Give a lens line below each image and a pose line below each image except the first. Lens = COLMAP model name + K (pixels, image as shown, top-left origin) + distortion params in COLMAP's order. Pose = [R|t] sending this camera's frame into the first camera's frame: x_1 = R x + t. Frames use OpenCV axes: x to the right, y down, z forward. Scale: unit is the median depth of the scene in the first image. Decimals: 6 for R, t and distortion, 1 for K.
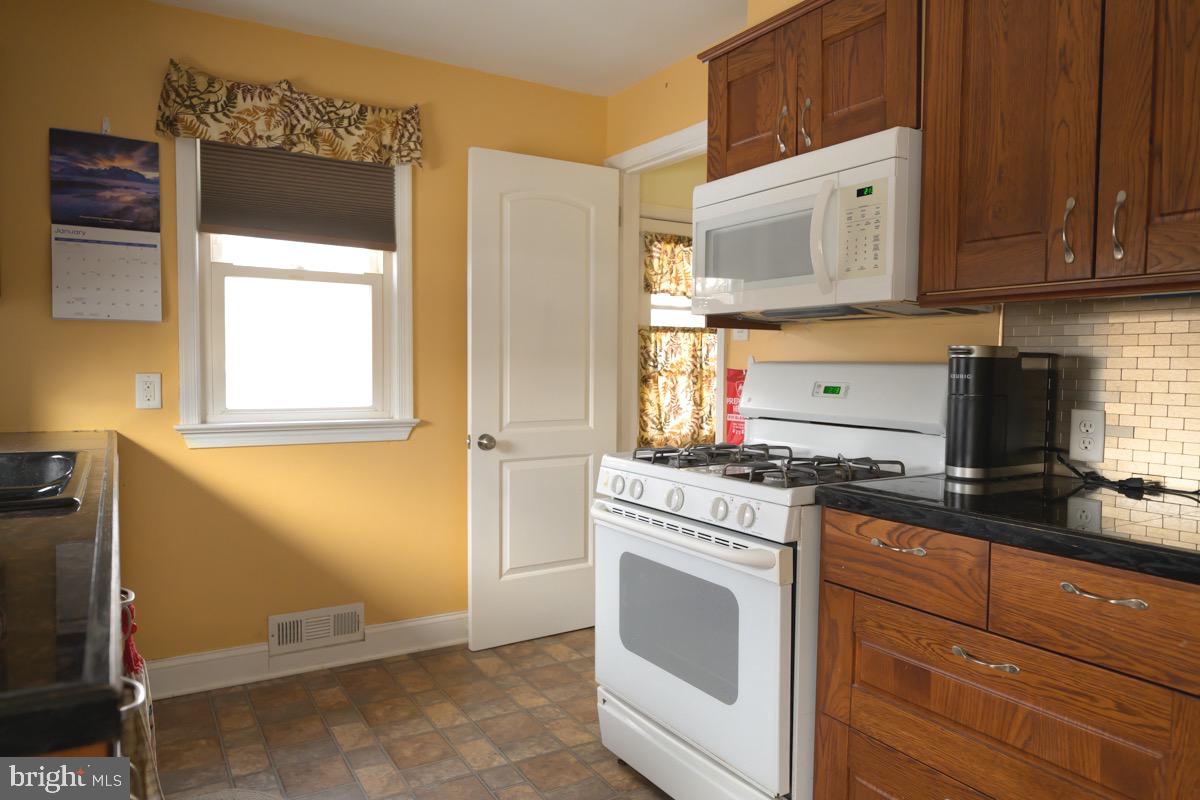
lens RADIAL K [[791.0, 0, 600.0], [0, 791.0, 402.3], [0, 0, 1]] dist [-0.005365, 0.000884]
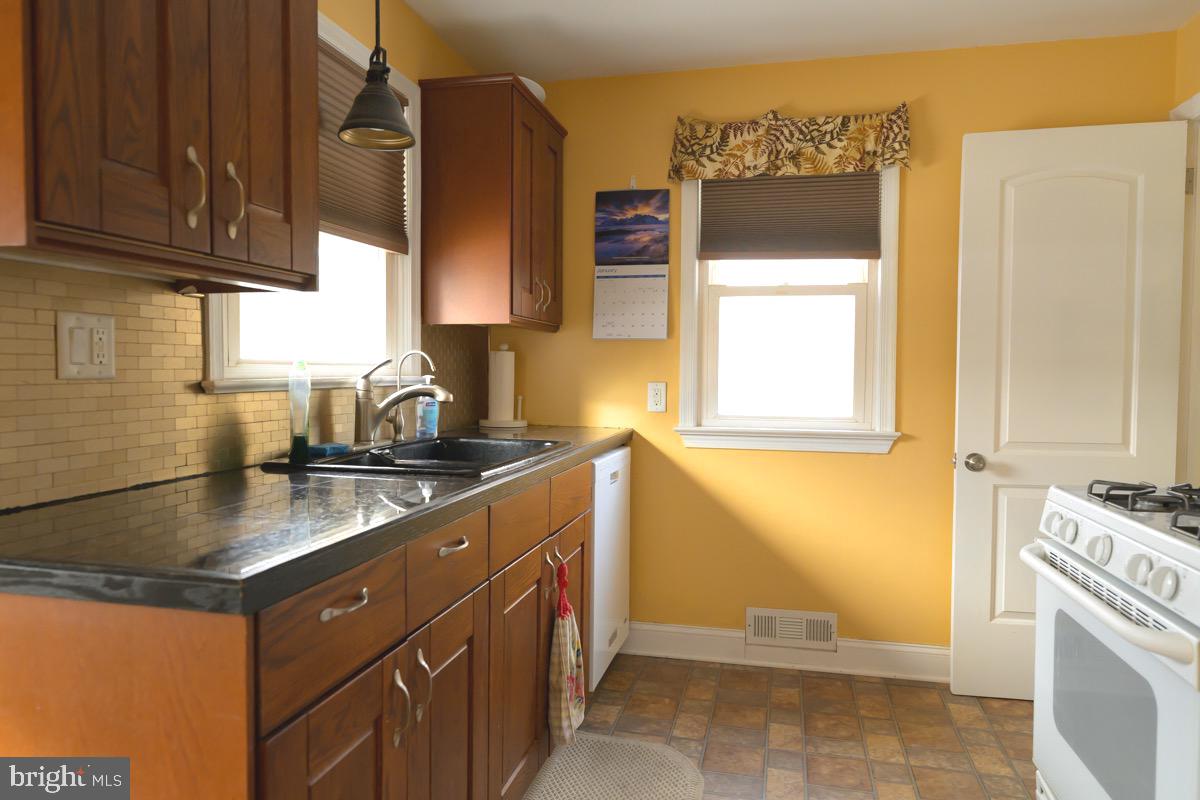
lens RADIAL K [[791.0, 0, 600.0], [0, 791.0, 402.3], [0, 0, 1]] dist [-0.005365, 0.000884]
pose [[0.712656, 0.023420, -0.701122, 0.203248], [-0.034207, 0.999414, -0.001386, -0.001717], [0.700679, 0.024971, 0.713040, 0.081866]]
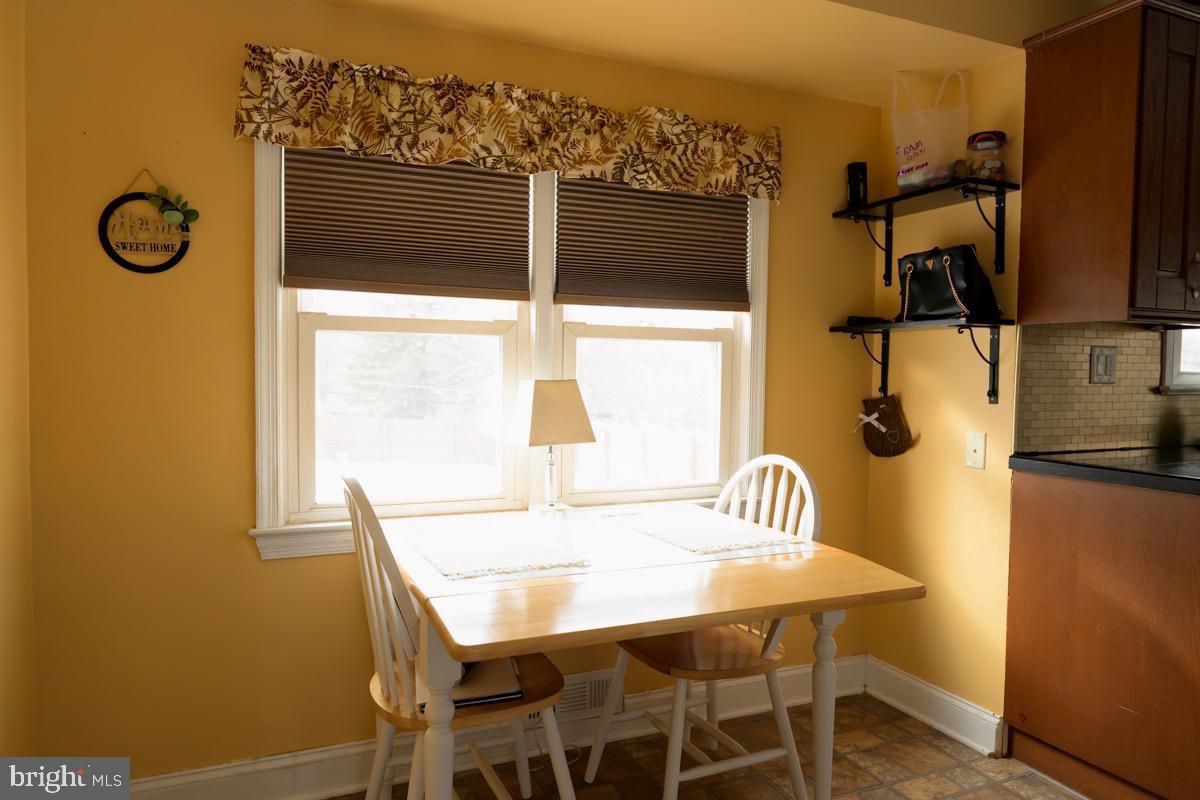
lens RADIAL K [[791.0, 0, 600.0], [0, 791.0, 402.3], [0, 0, 1]] dist [-0.005365, 0.000884]
pose [[-0.125080, 0.031290, -0.991653, 0.576815], [-0.063787, 0.997181, 0.039510, 0.016185], [0.990094, 0.068197, -0.122731, -0.246473]]
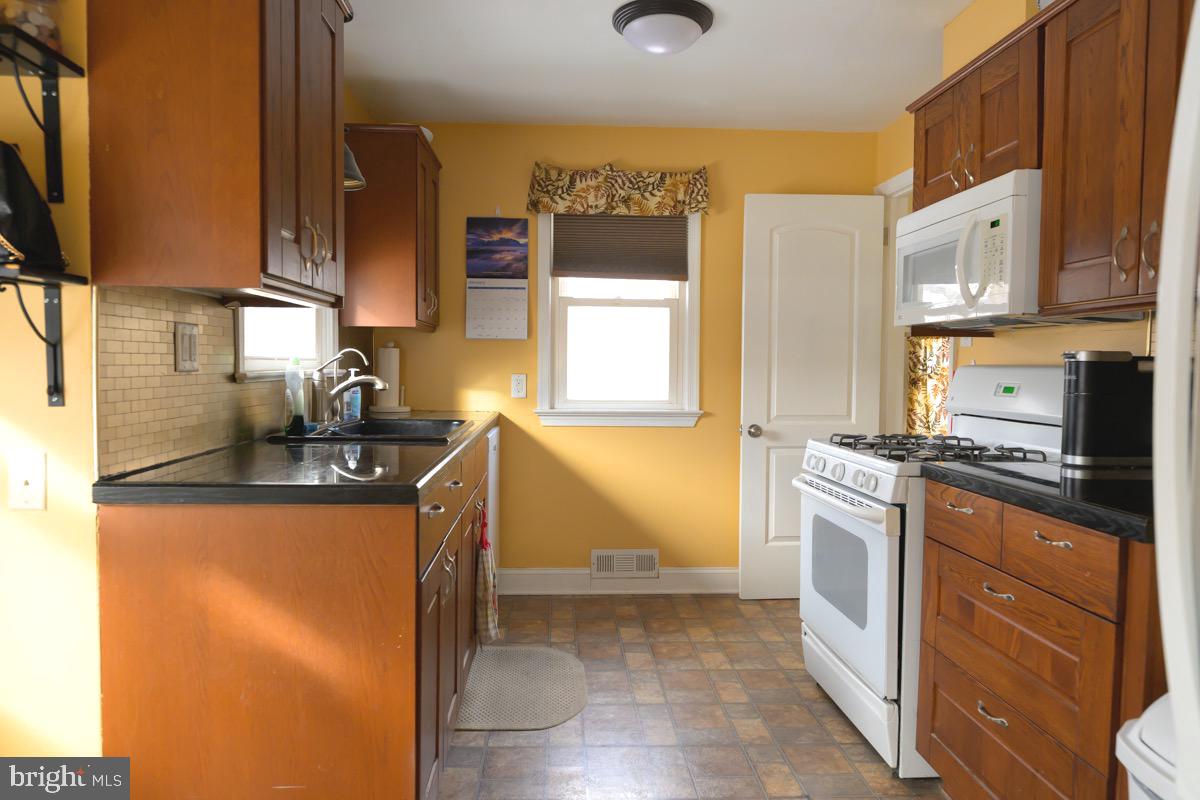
lens RADIAL K [[791.0, 0, 600.0], [0, 791.0, 402.3], [0, 0, 1]] dist [-0.005365, 0.000884]
pose [[0.881936, 0.019715, -0.470956, 0.258087], [-0.022536, 0.999746, -0.000350, 0.013287], [0.470830, 0.010922, 0.882157, -0.235000]]
